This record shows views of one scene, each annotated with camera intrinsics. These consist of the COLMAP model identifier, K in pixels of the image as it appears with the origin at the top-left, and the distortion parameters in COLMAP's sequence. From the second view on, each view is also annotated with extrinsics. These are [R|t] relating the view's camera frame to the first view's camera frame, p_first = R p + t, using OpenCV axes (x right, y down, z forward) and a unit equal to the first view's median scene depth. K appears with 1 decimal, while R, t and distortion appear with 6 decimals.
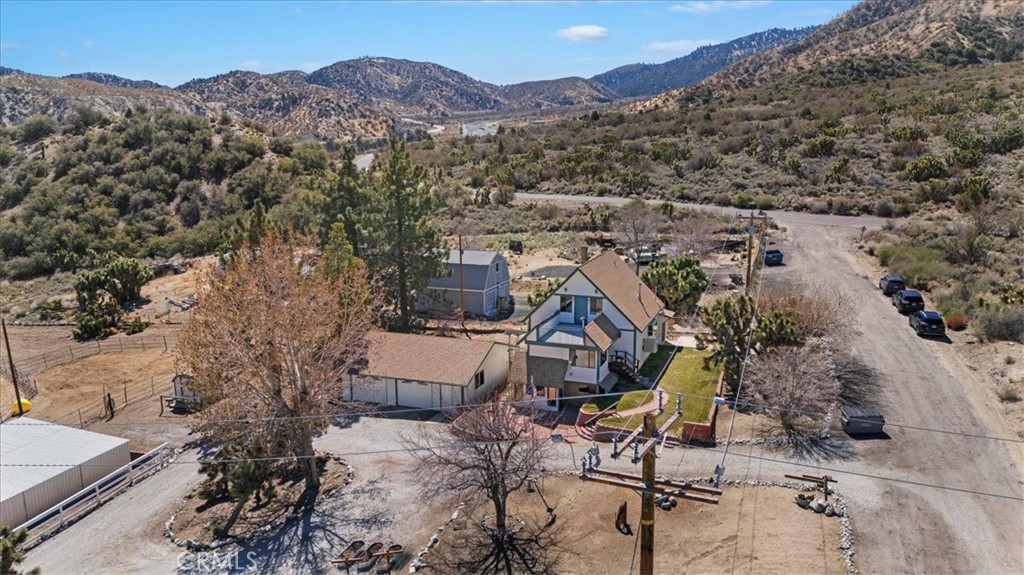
lens RADIAL K [[755.9, 0, 502.8], [0, 755.9, 290.5], [0, 0, 1]] dist [0.075652, -0.076879]
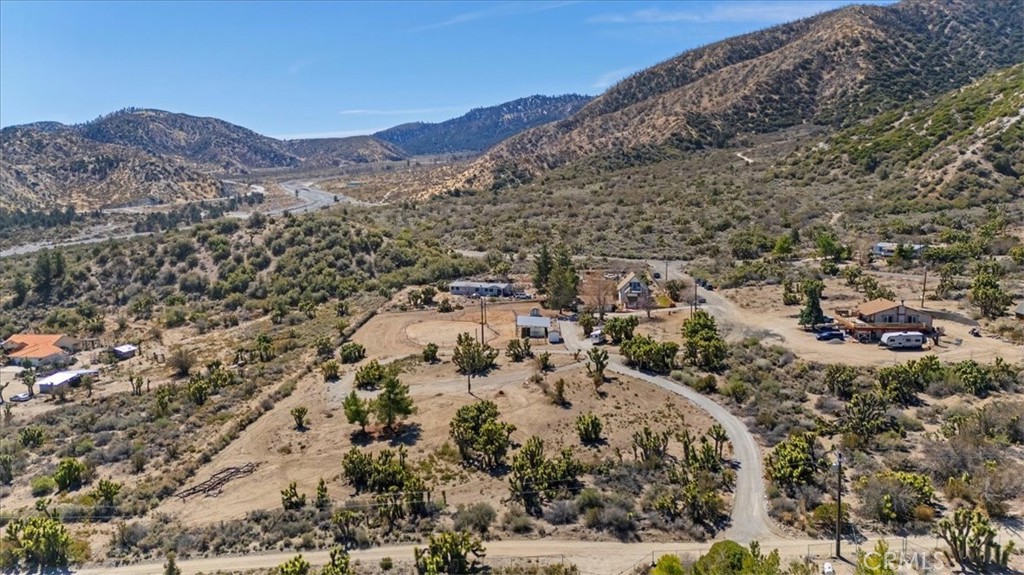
lens RADIAL K [[755.9, 0, 502.4], [0, 755.9, 284.2], [0, 0, 1]] dist [0.075652, -0.076879]
pose [[0.958890, -0.040838, 0.280823, -0.073922], [0.061566, 0.995959, -0.065384, 0.010263], [-0.277018, 0.079985, 0.957530, -0.115993]]
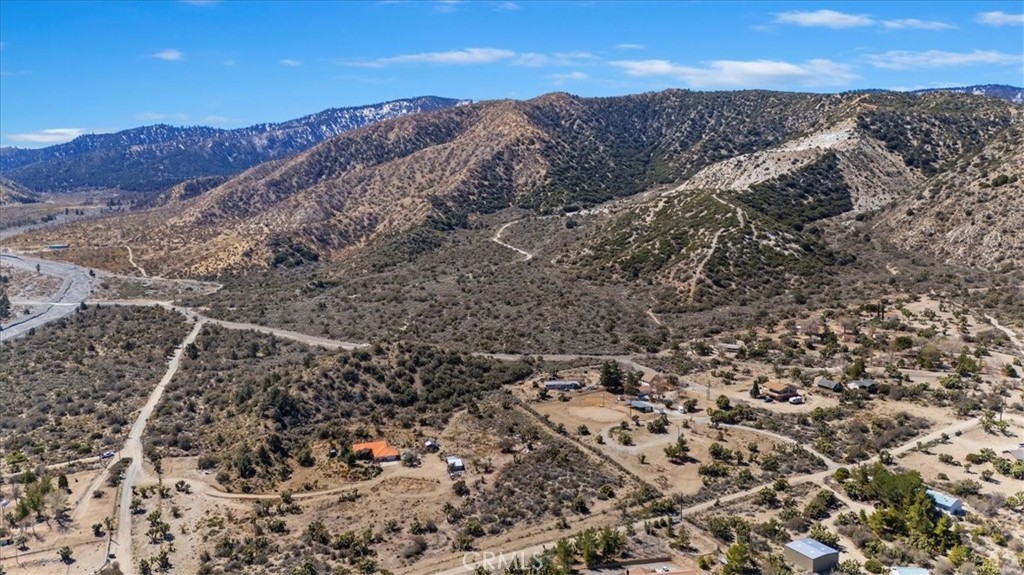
lens RADIAL K [[757.7, 0, 515.6], [0, 757.7, 288.5], [0, 0, 1]] dist [0.054015, -0.053865]
pose [[0.699895, -0.065842, 0.711205, -0.296584], [0.139400, 0.989185, -0.045607, -0.034654], [-0.700511, 0.131062, 0.701504, -0.169645]]
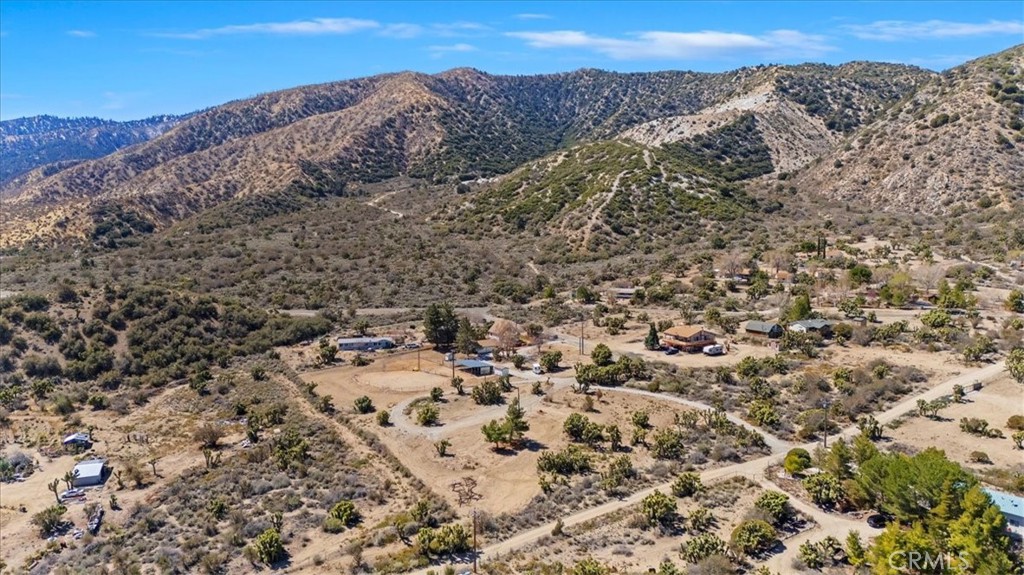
lens RADIAL K [[755.9, 0, 519.7], [0, 755.9, 289.6], [0, 0, 1]] dist [0.075652, -0.076879]
pose [[0.623866, -0.073297, 0.778087, -0.176998], [0.158404, 0.986787, -0.034051, -0.002961], [-0.765310, 0.144495, 0.627233, -0.110350]]
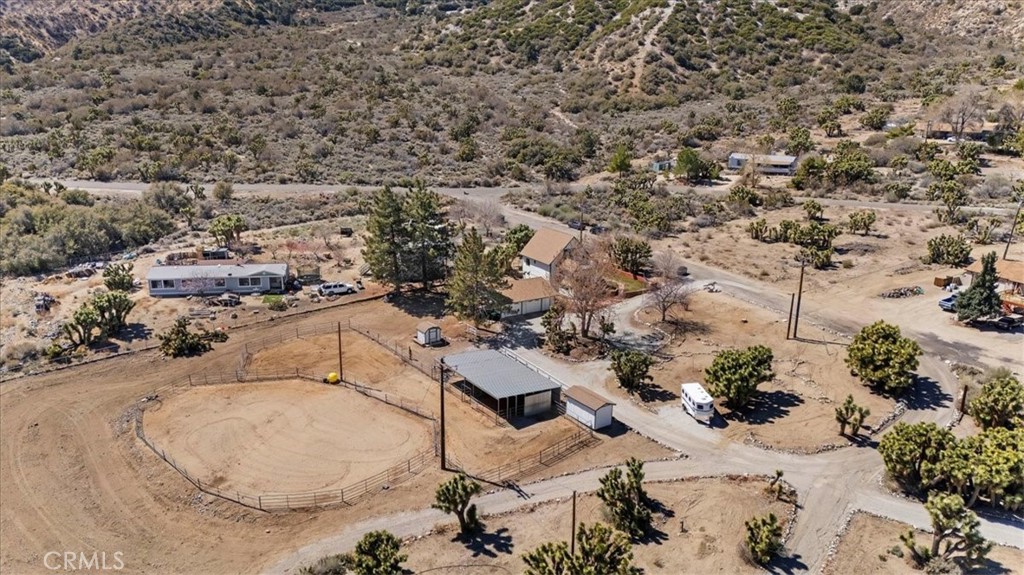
lens RADIAL K [[755.9, 0, 517.0], [0, 755.9, 296.6], [0, 0, 1]] dist [0.075652, -0.076879]
pose [[0.606651, -0.206317, 0.767729, -0.075544], [0.136943, 0.978420, 0.154727, -0.009767], [-0.783084, 0.011270, 0.621814, -0.011699]]
